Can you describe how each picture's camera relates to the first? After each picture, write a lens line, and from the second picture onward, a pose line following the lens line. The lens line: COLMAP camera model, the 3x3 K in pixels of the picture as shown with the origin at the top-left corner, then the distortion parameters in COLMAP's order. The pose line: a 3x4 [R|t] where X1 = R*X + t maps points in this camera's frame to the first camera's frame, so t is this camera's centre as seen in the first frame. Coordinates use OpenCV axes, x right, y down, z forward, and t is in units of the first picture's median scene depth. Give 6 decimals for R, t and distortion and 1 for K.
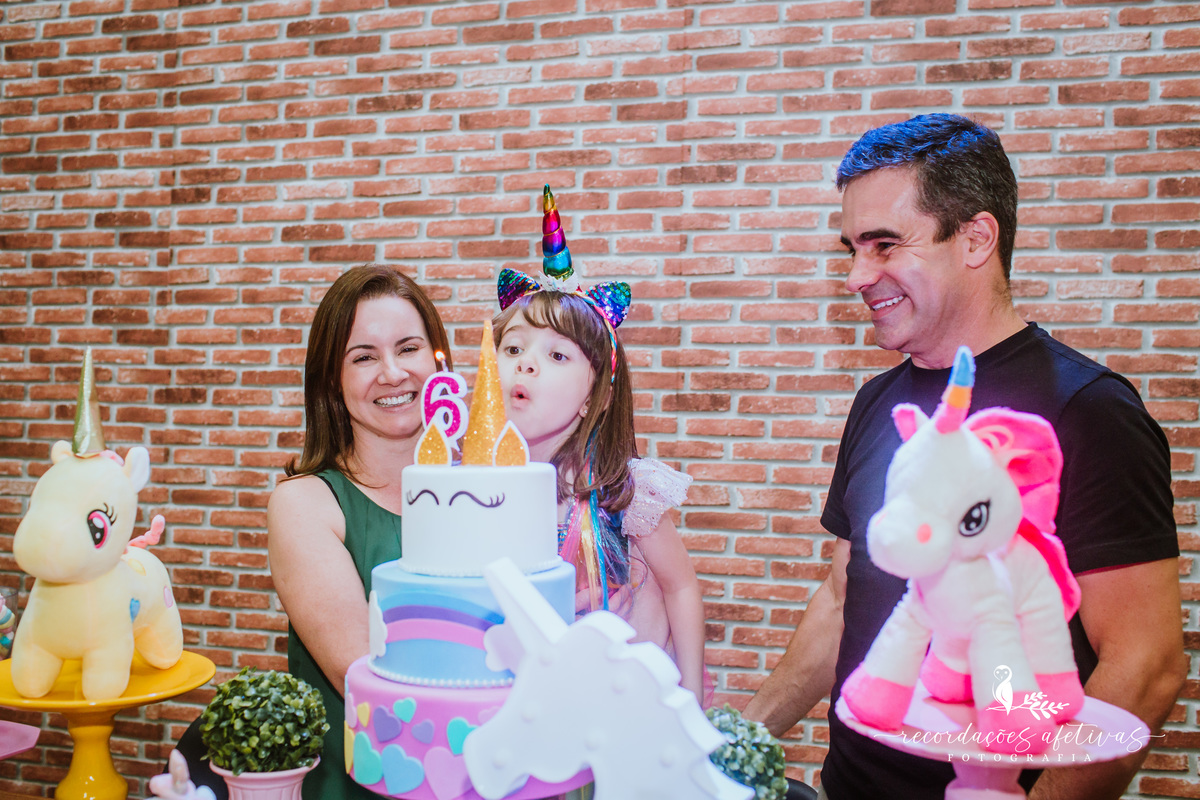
lens RADIAL K [[1250.5, 0, 597.8], [0, 1250.5, 424.7], [0, 0, 1]] dist [-0.091831, 0.106732]
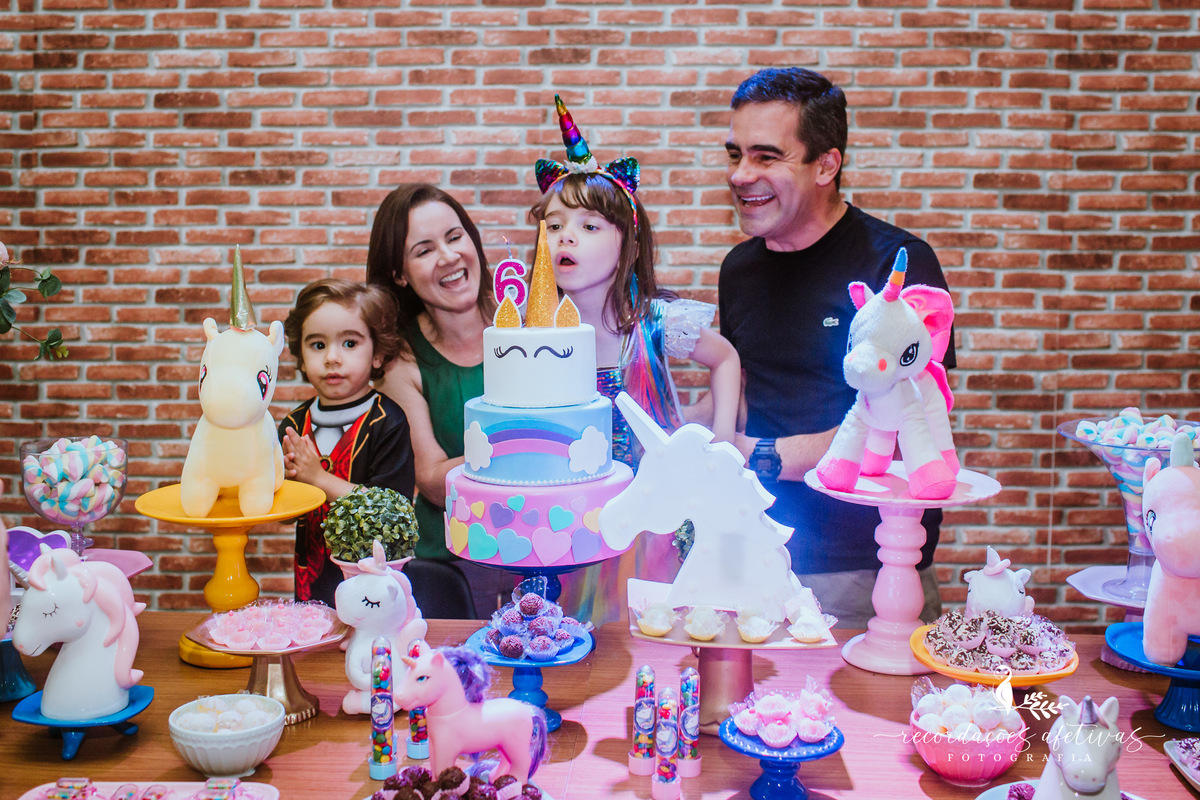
lens RADIAL K [[1345.9, 0, 601.0], [0, 1345.9, 333.6], [0, 0, 1]] dist [-0.079173, 0.052748]
pose [[0.969392, -0.032152, 0.243405, -0.175672], [0.016755, 0.997740, 0.065065, -0.024682], [-0.244947, -0.058995, 0.967740, -0.200743]]
